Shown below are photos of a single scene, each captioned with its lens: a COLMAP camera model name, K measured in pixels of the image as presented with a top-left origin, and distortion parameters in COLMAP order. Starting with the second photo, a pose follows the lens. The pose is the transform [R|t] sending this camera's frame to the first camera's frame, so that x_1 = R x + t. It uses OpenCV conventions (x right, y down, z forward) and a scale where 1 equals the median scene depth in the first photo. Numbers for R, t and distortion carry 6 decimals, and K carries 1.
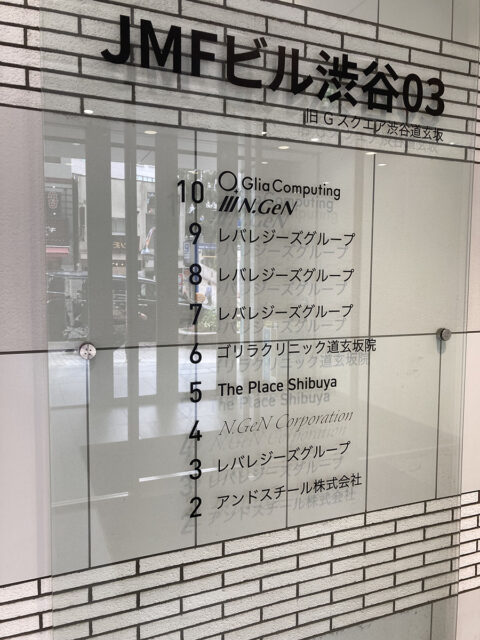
lens RADIAL K [[519.9, 0, 239.9], [0, 519.9, 319.9], [0, 0, 1]] dist [-0.009600, -0.003668]
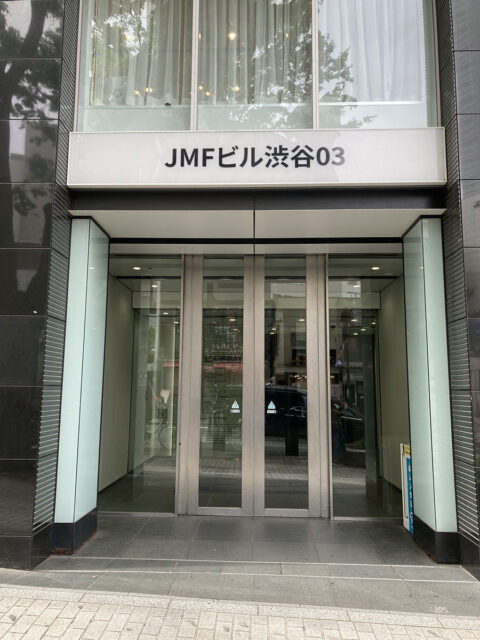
lens RADIAL K [[519.9, 0, 238.9], [0, 519.9, 319.6], [0, 0, 1]] dist [-0.009600, -0.003668]
pose [[0.909168, -0.057927, -0.412382, 0.852968], [-0.034193, 0.976550, -0.212559, 0.599554], [0.415024, 0.207352, 0.885867, -0.738185]]
